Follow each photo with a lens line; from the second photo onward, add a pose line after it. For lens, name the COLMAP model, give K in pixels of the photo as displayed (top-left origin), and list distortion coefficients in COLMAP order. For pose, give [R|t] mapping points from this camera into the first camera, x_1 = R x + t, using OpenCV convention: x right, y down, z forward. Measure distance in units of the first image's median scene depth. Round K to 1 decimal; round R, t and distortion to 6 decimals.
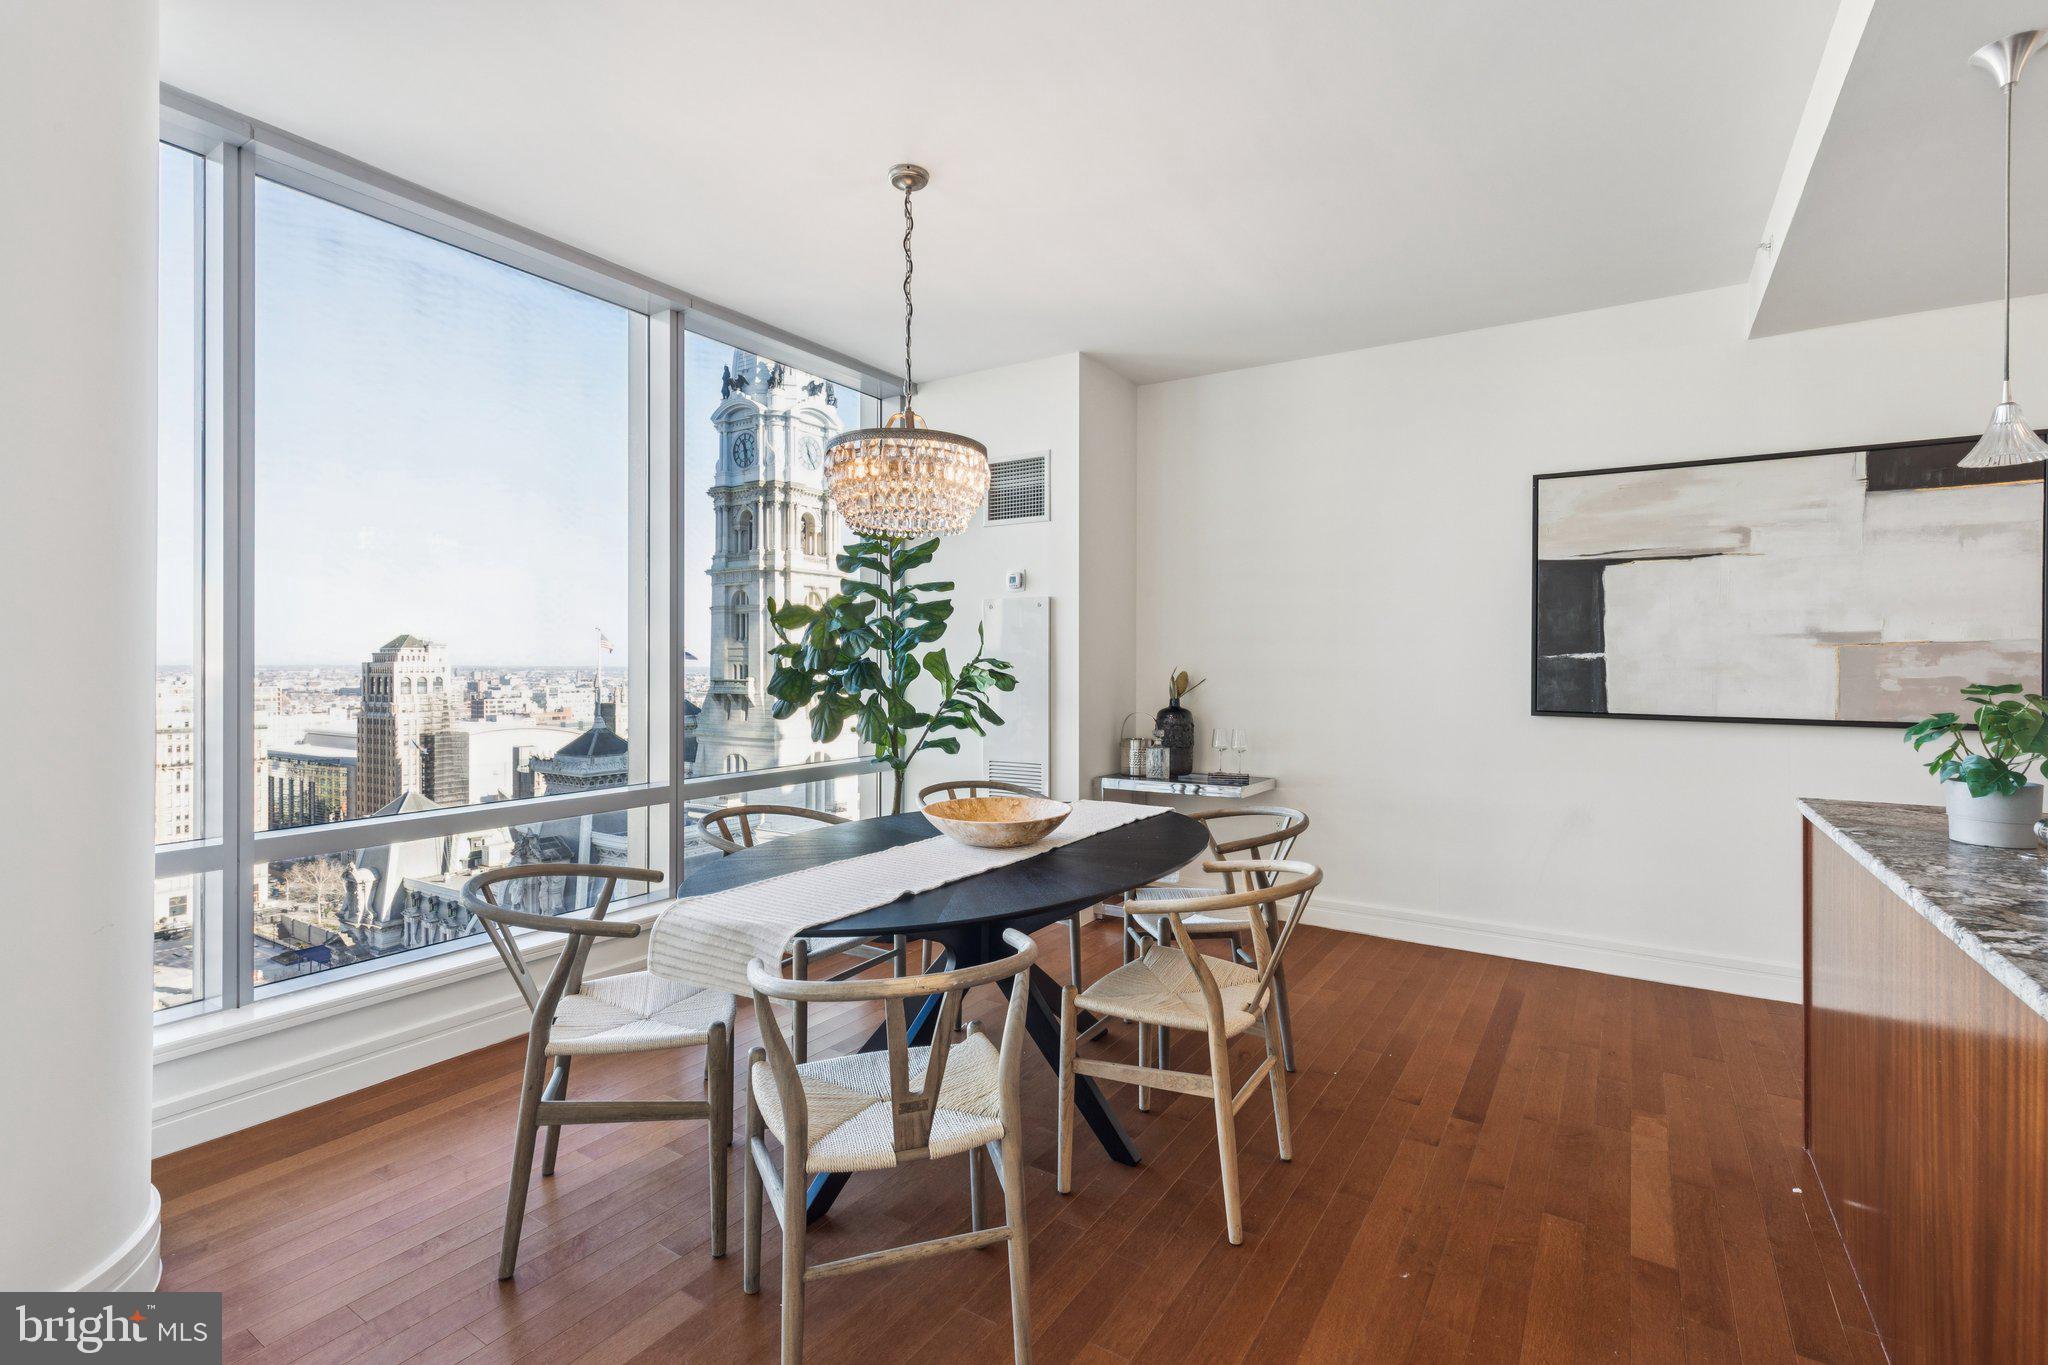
lens RADIAL K [[966.2, 0, 997.9], [0, 966.2, 651.4], [0, 0, 1]] dist [0.012653, -0.000557]
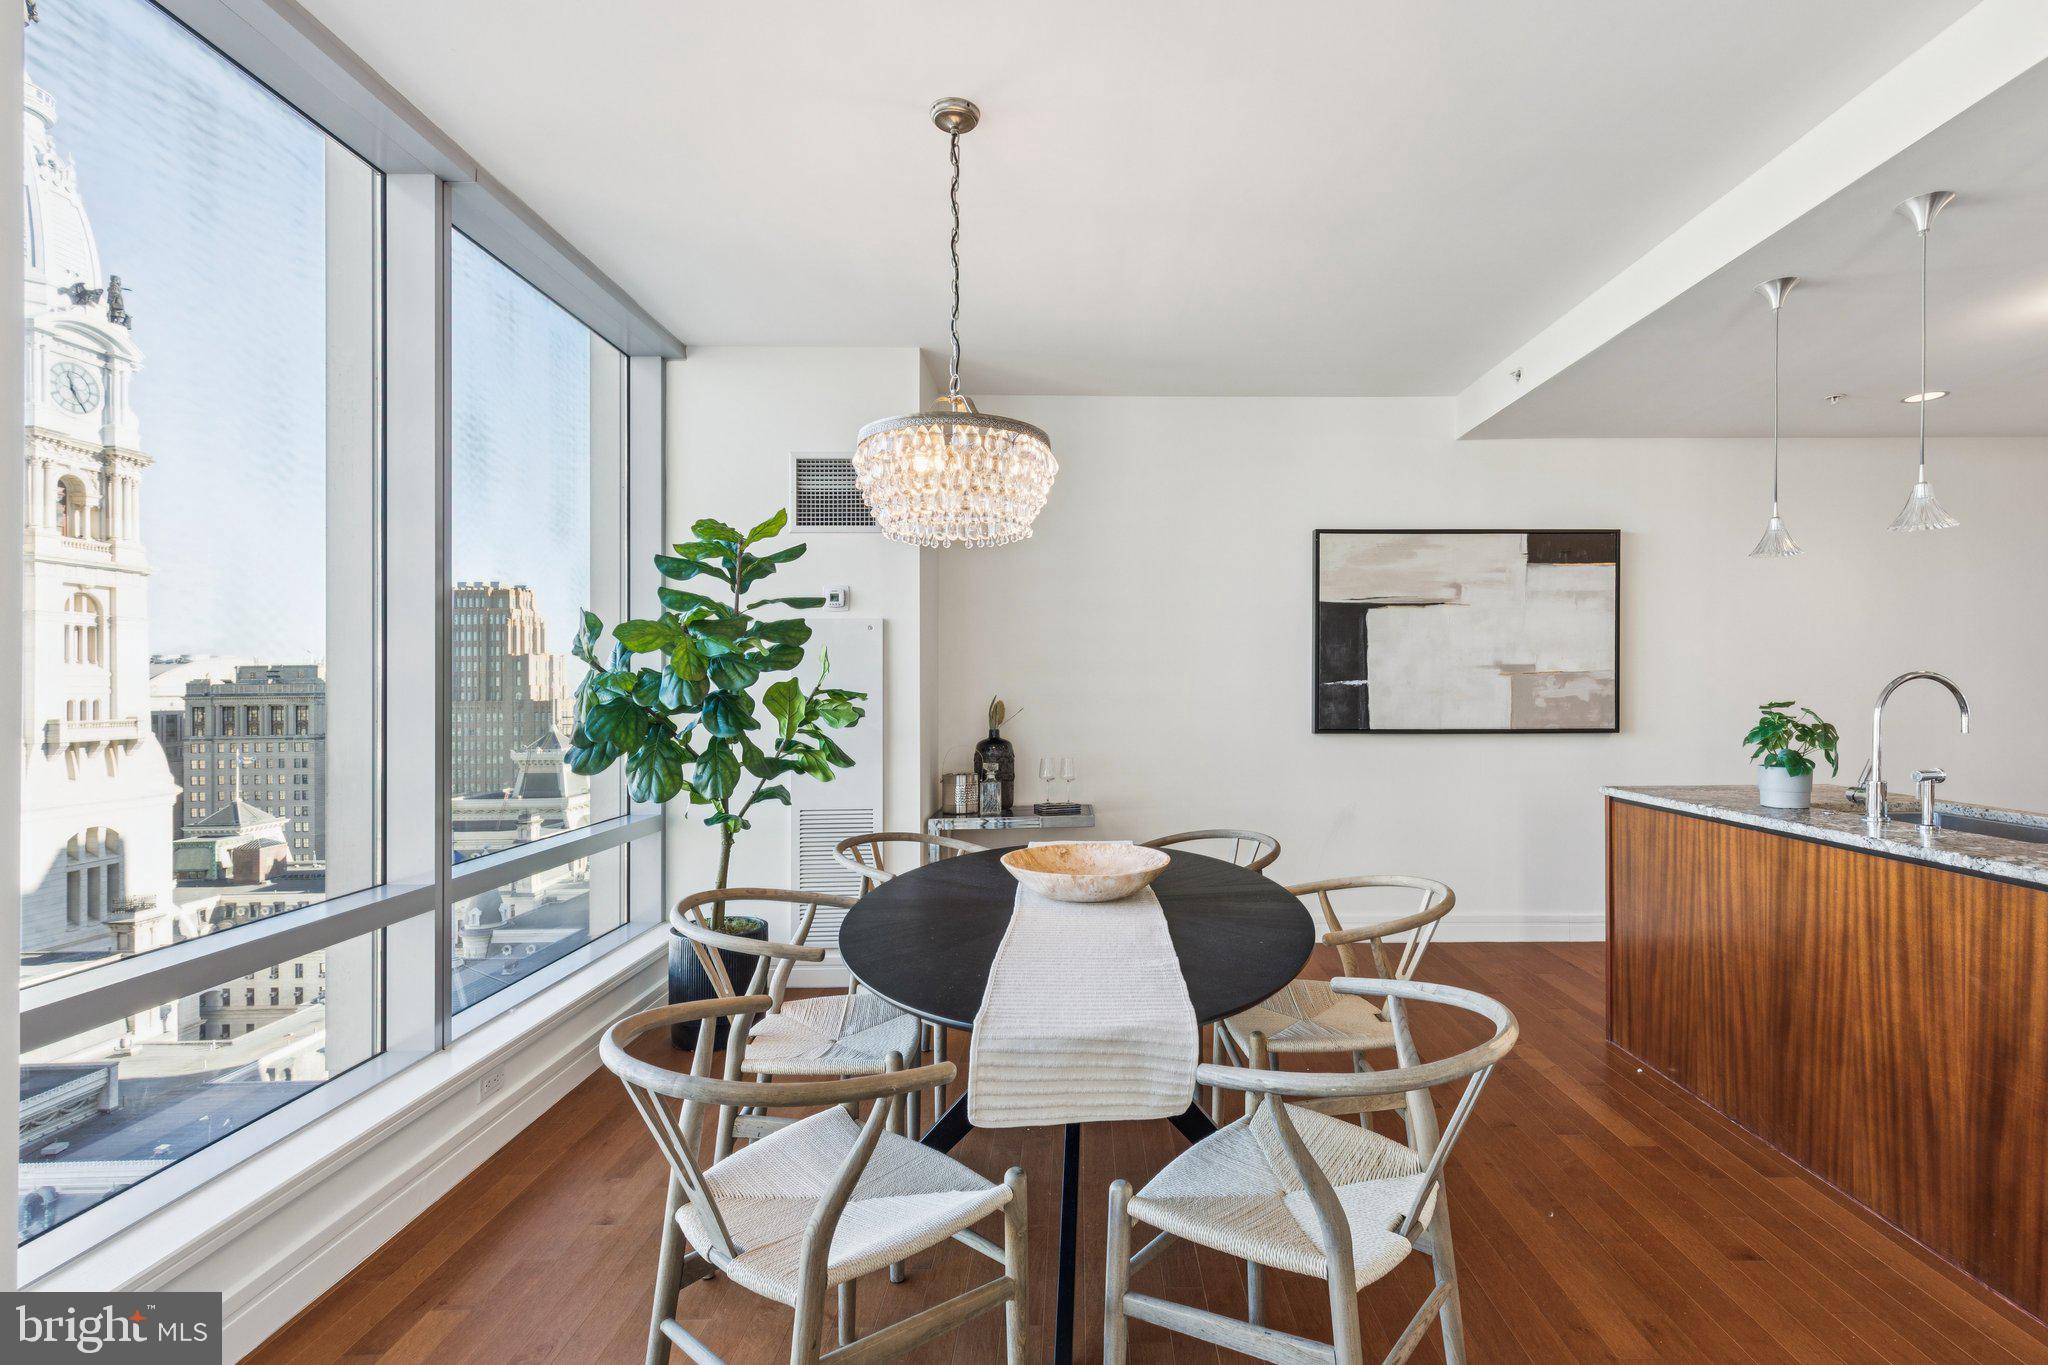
lens RADIAL K [[991.6, 0, 1115.6], [0, 991.6, 674.3], [0, 0, 1]] dist [0.013522, -0.001358]
pose [[0.816917, -0.001094, 0.576754, -0.324850], [0.003005, 0.999993, -0.002361, -0.003409], [-0.576747, 0.003662, 0.816914, 0.151433]]
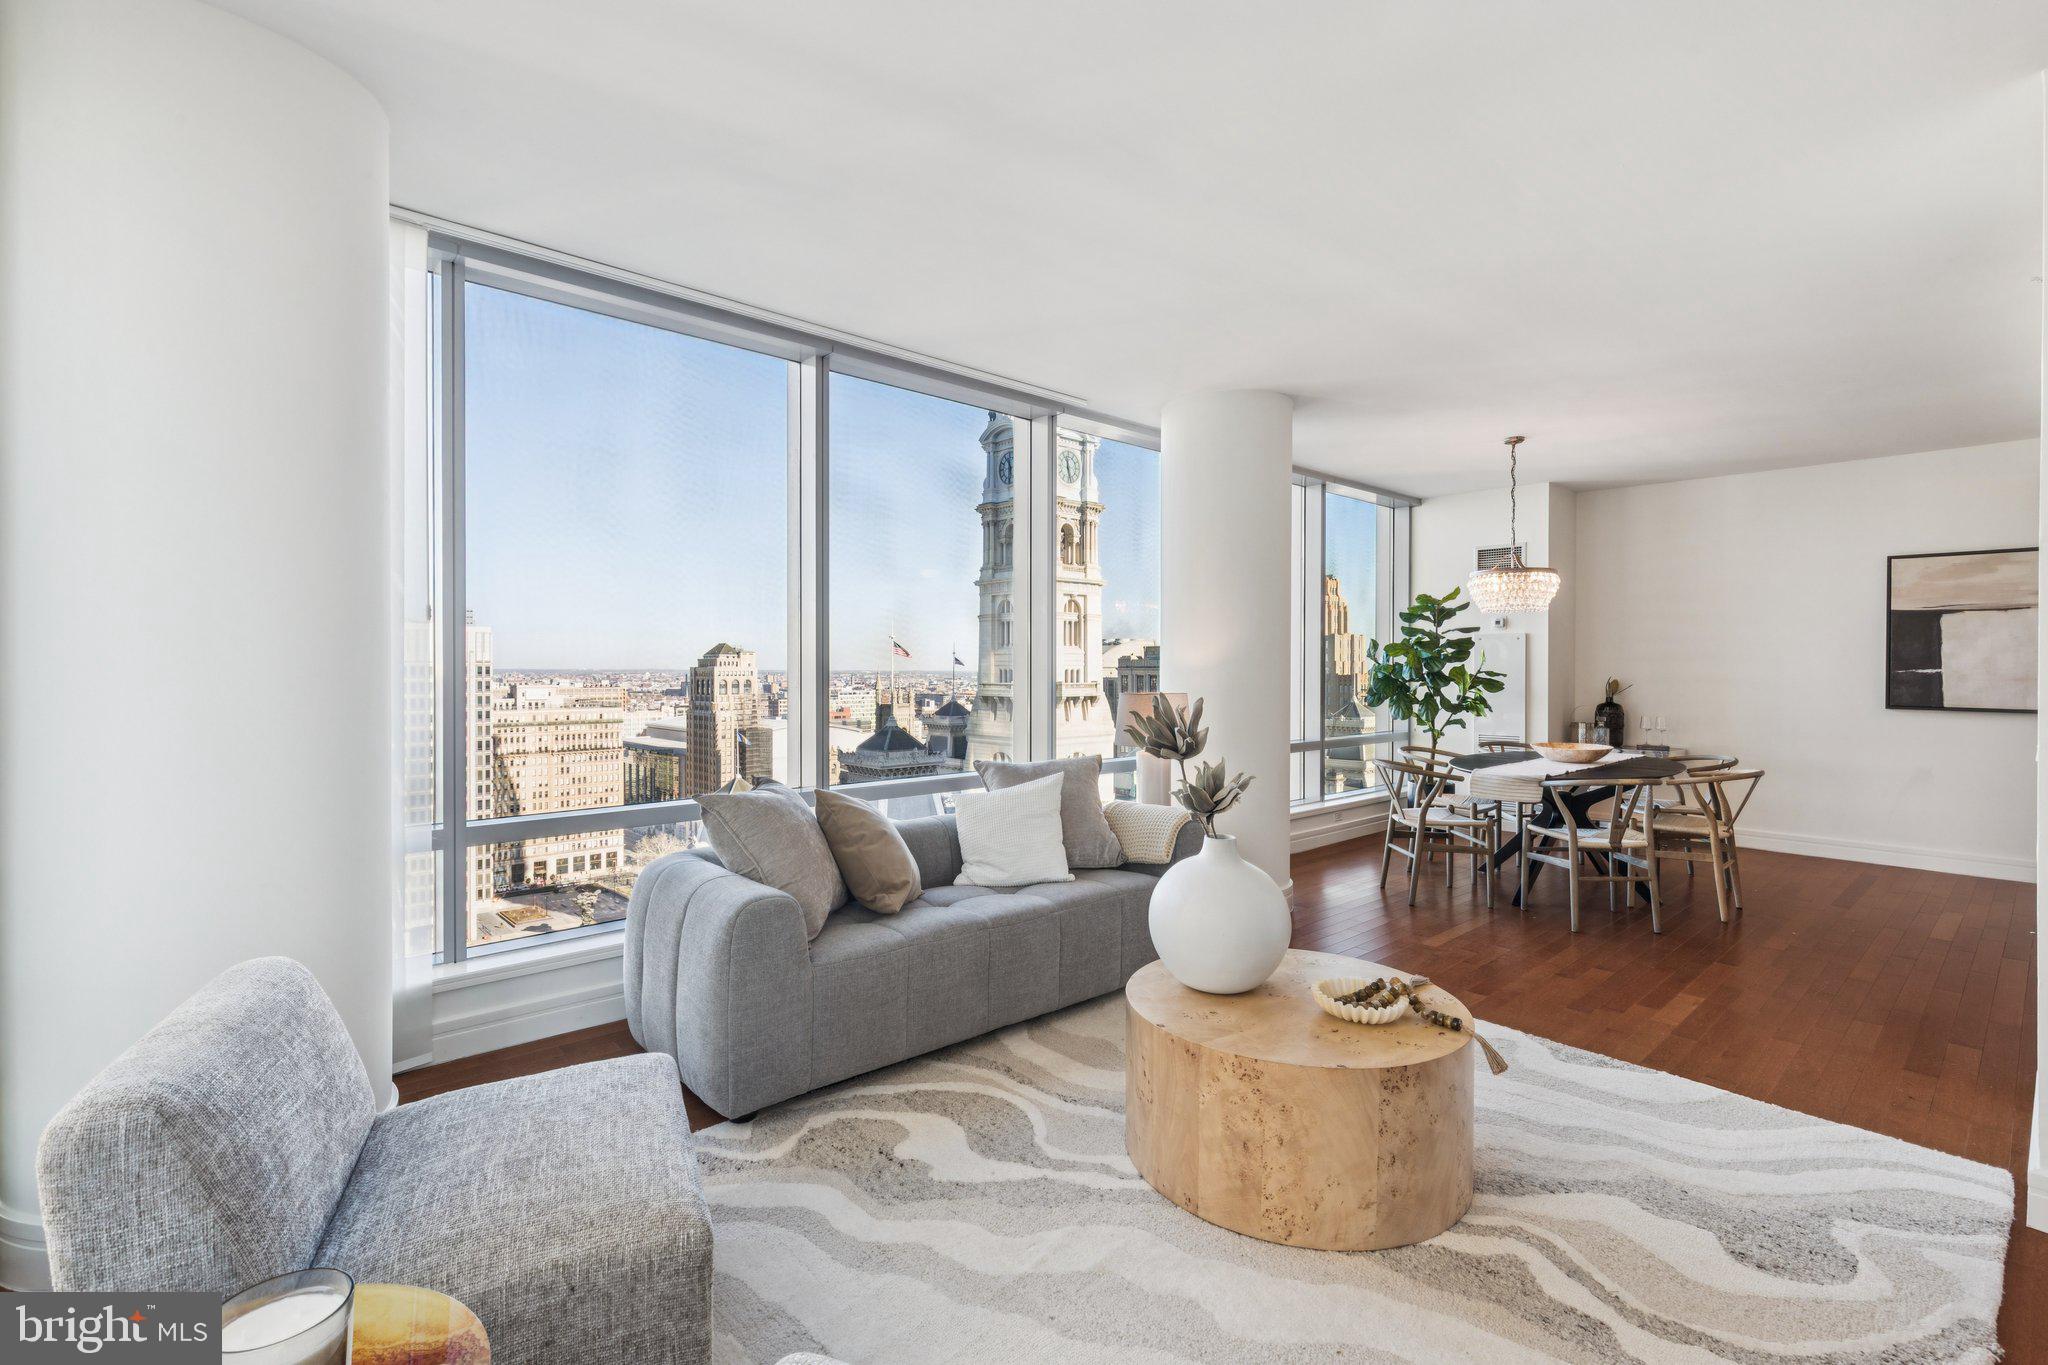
lens RADIAL K [[947.8, 0, 995.9], [0, 947.8, 662.2], [0, 0, 1]] dist [0.009137, -0.000084]
pose [[0.966082, -0.001961, -0.258226, -0.430189], [0.003660, 0.999975, 0.006100, -0.022738], [0.258208, -0.006838, 0.966065, -0.840514]]
